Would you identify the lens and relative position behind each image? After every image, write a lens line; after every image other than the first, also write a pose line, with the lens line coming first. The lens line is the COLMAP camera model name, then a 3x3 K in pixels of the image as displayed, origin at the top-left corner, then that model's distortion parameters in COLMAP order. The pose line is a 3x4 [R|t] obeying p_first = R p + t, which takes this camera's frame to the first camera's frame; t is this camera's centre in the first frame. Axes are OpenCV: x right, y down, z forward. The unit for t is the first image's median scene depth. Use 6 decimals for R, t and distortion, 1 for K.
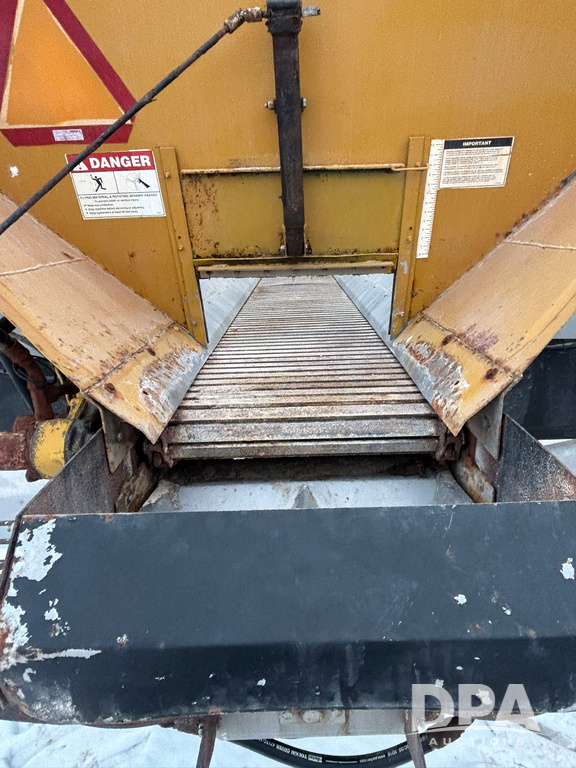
lens RADIAL K [[493.8, 0, 291.0], [0, 493.8, 378.3], [0, 0, 1]] dist [0.014414, -0.022920]
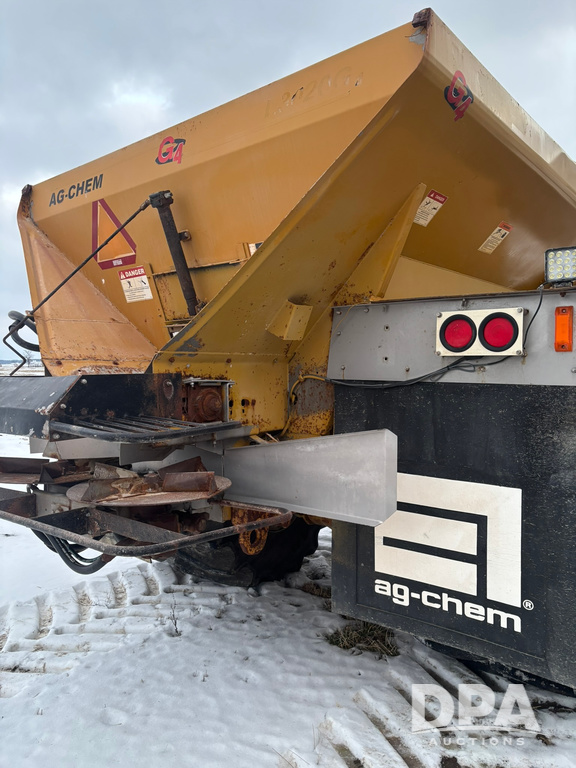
lens RADIAL K [[604.8, 0, 275.4], [0, 604.8, 378.3], [0, 0, 1]] dist [-0.002415, 0.010434]
pose [[0.759706, 0.028880, -0.649625, 1.625806], [-0.185375, 0.967178, -0.173789, 0.277603], [0.623284, 0.252453, 0.740124, -0.318531]]
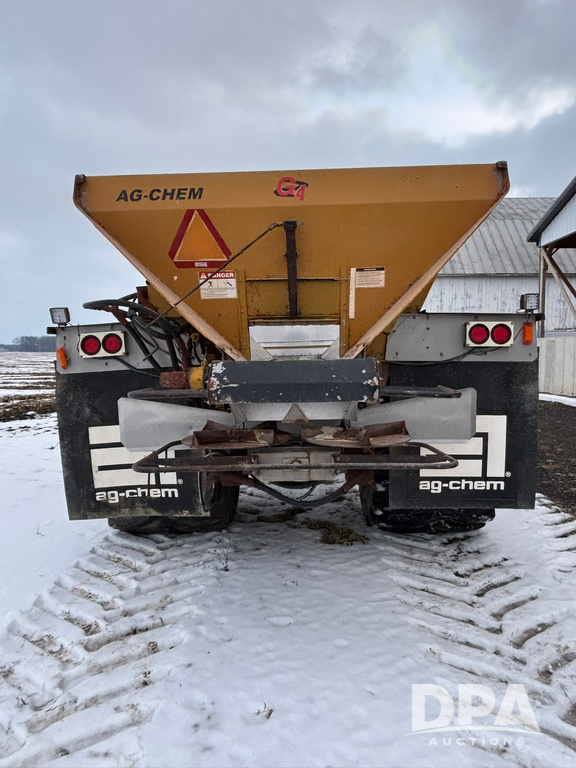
lens RADIAL K [[493.8, 0, 287.4], [0, 493.8, 384.2], [0, 0, 1]] dist [0.014414, -0.022920]
pose [[0.999756, 0.013222, -0.017675, 0.025000], [-0.017004, 0.971900, -0.234780, 0.617962], [0.014074, 0.235023, 0.971888, -1.170321]]
